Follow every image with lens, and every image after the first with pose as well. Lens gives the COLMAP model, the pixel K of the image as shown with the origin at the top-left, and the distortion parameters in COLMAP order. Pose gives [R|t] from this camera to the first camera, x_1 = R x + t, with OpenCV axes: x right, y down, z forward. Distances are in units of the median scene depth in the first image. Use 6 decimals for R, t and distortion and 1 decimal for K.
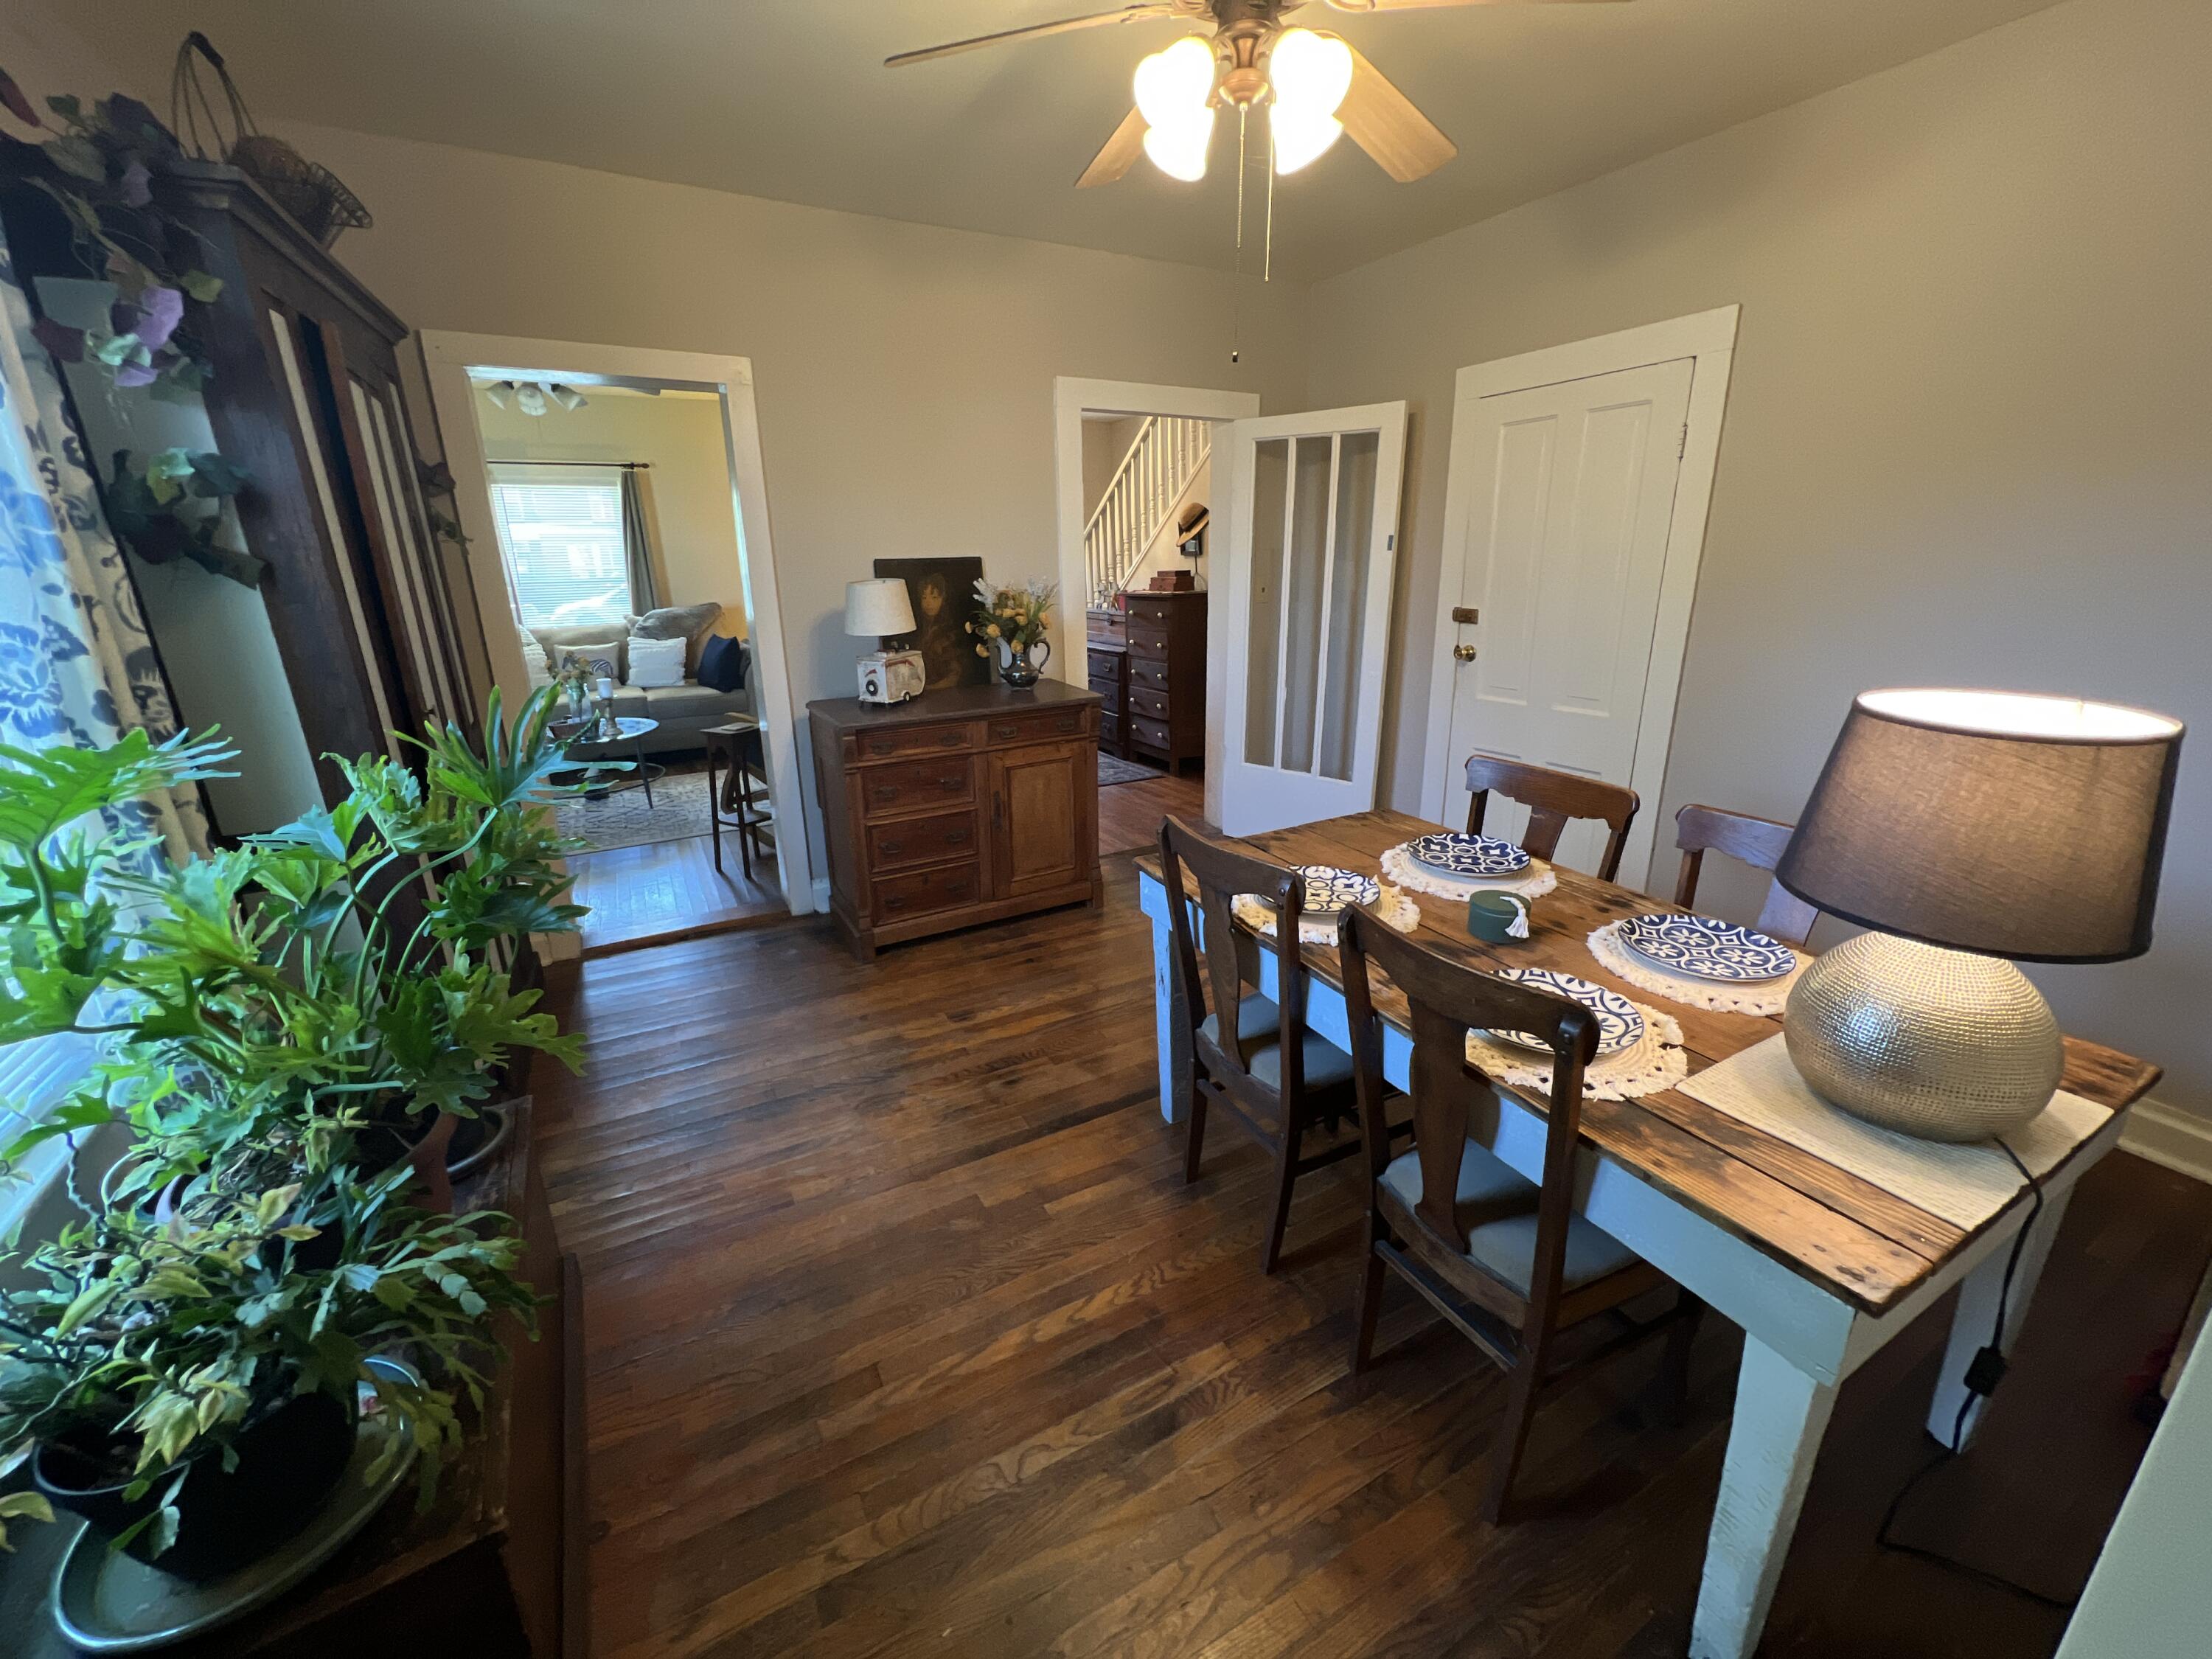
lens RADIAL K [[890.6, 0, 1106.0], [0, 890.6, 829.5], [0, 0, 1]] dist [0.000168, -0.000009]
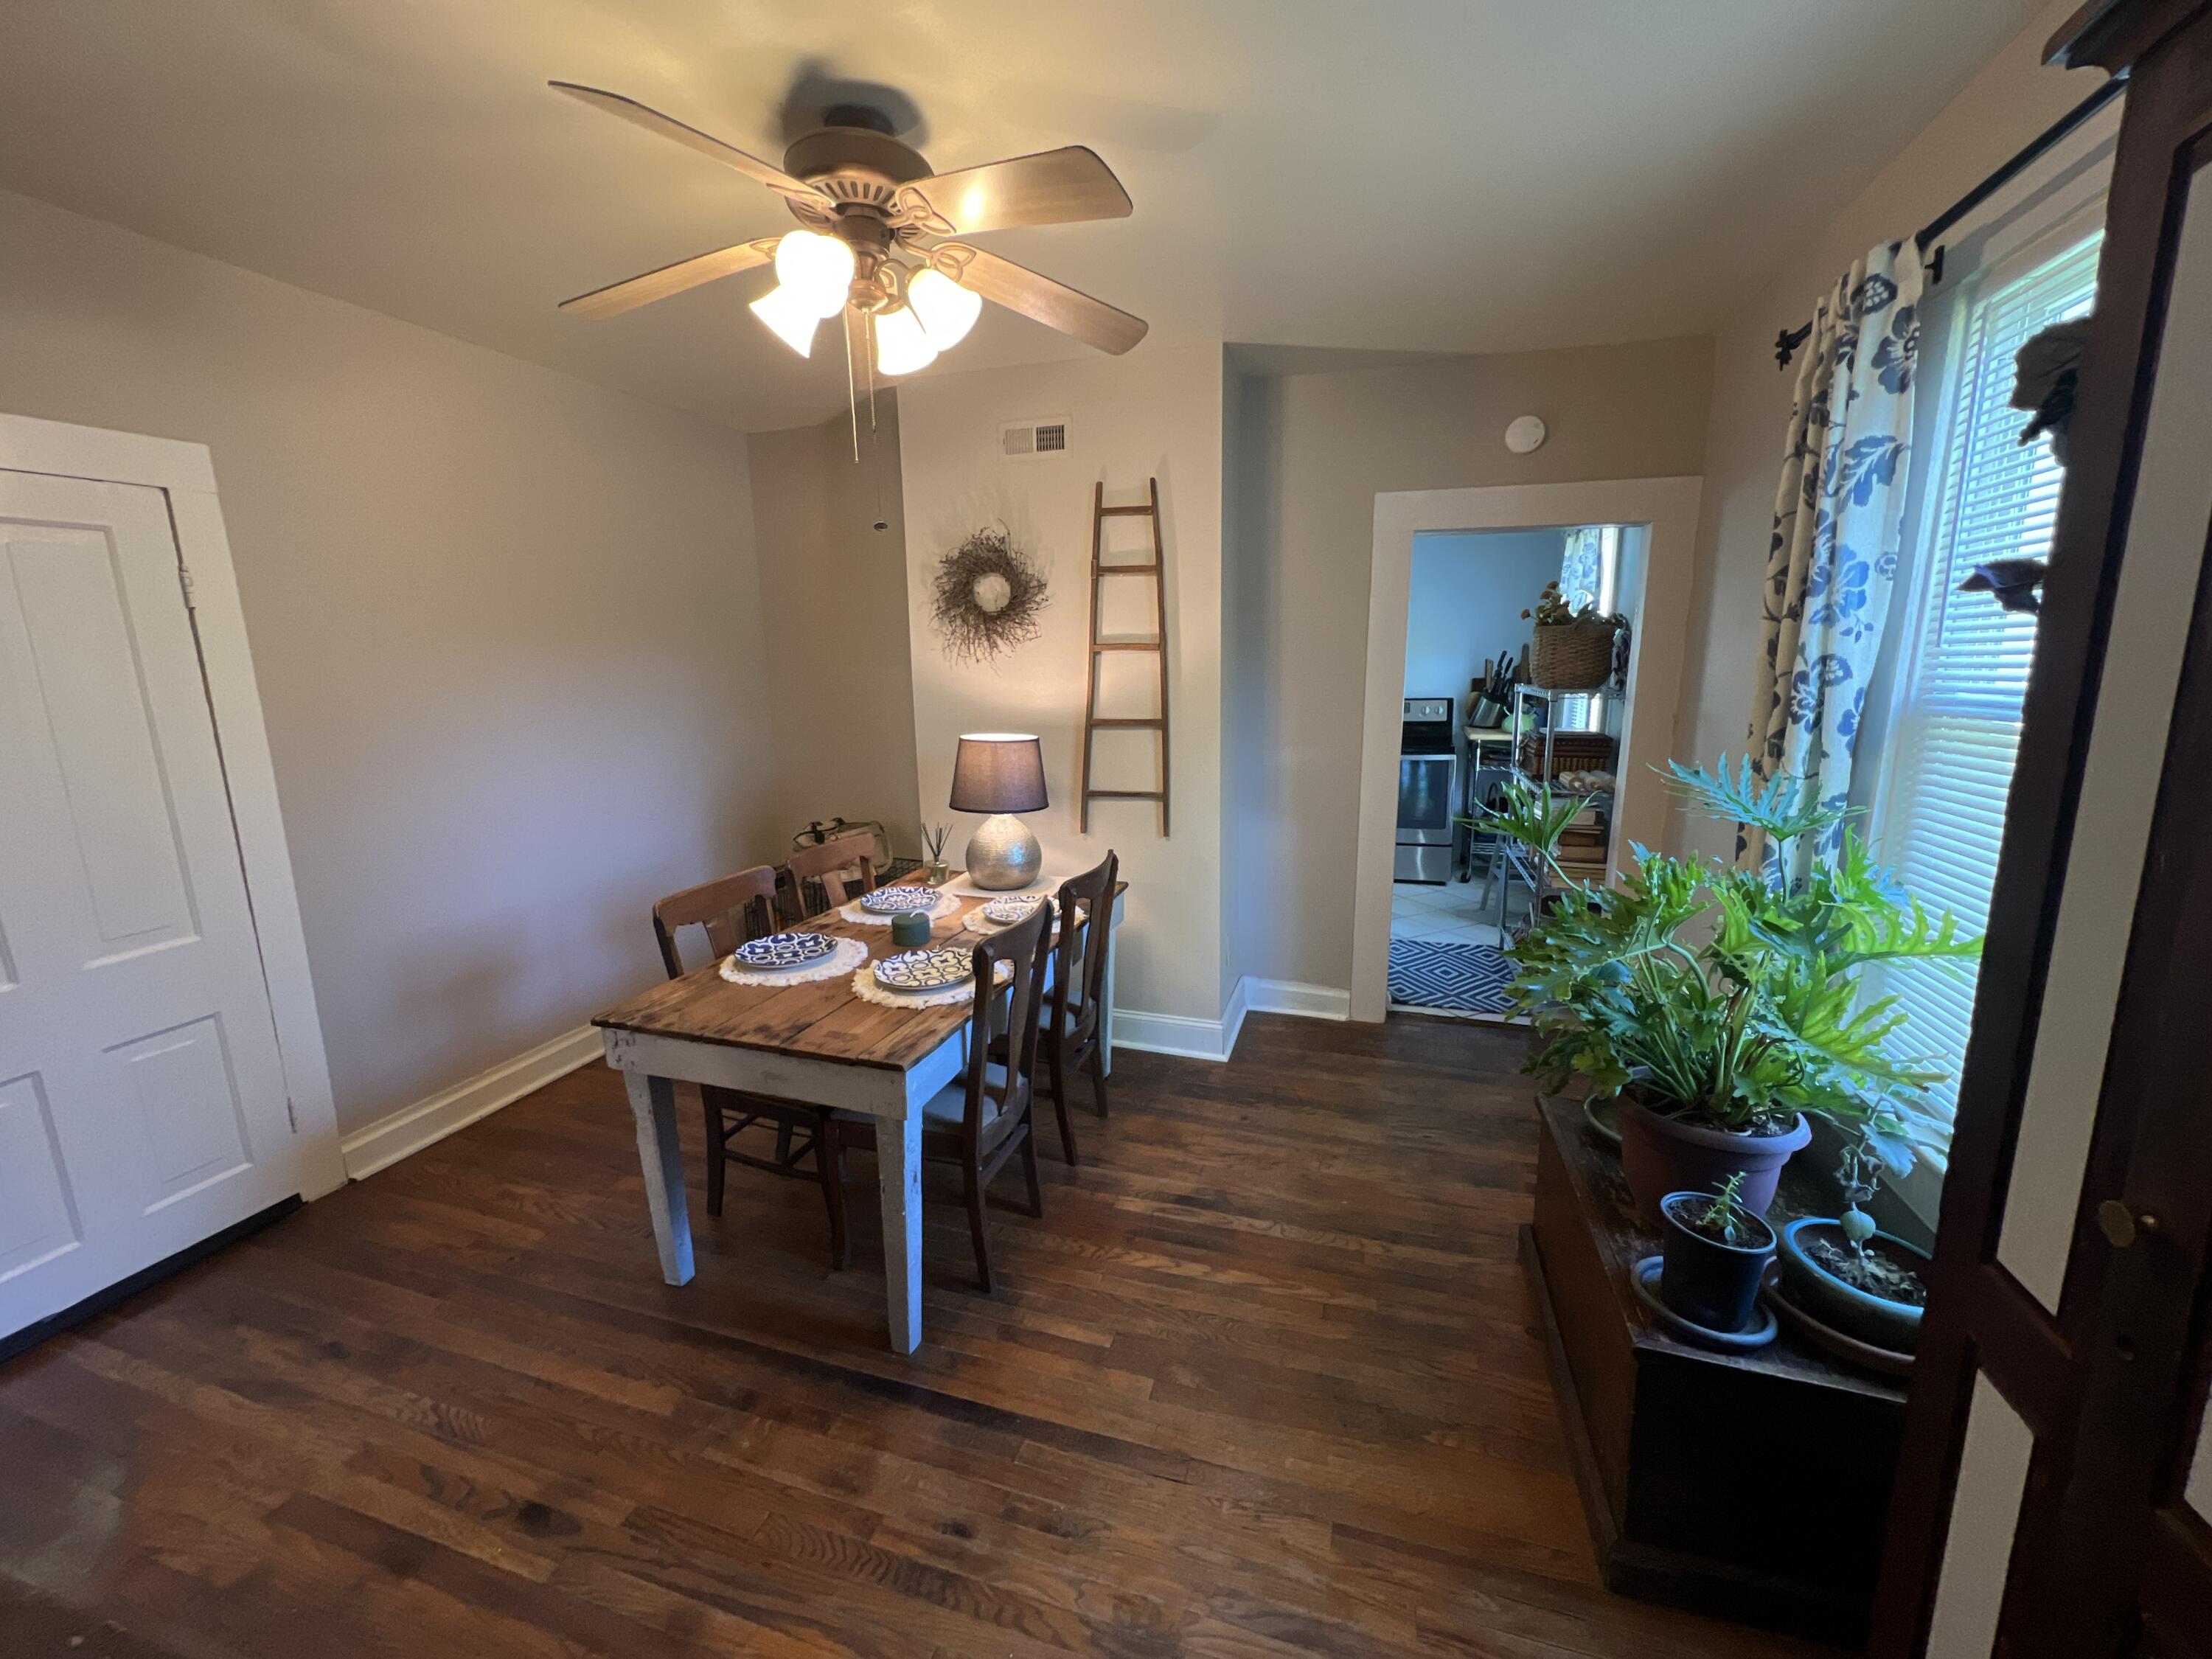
lens RADIAL K [[890.6, 0, 1106.0], [0, 890.6, 829.5], [0, 0, 1]] dist [0.000168, -0.000009]
pose [[-0.692365, -0.104271, 0.713974, -0.784298], [0.242136, 0.898548, 0.366035, -0.492610], [-0.679707, 0.426309, -0.596875, 1.495582]]
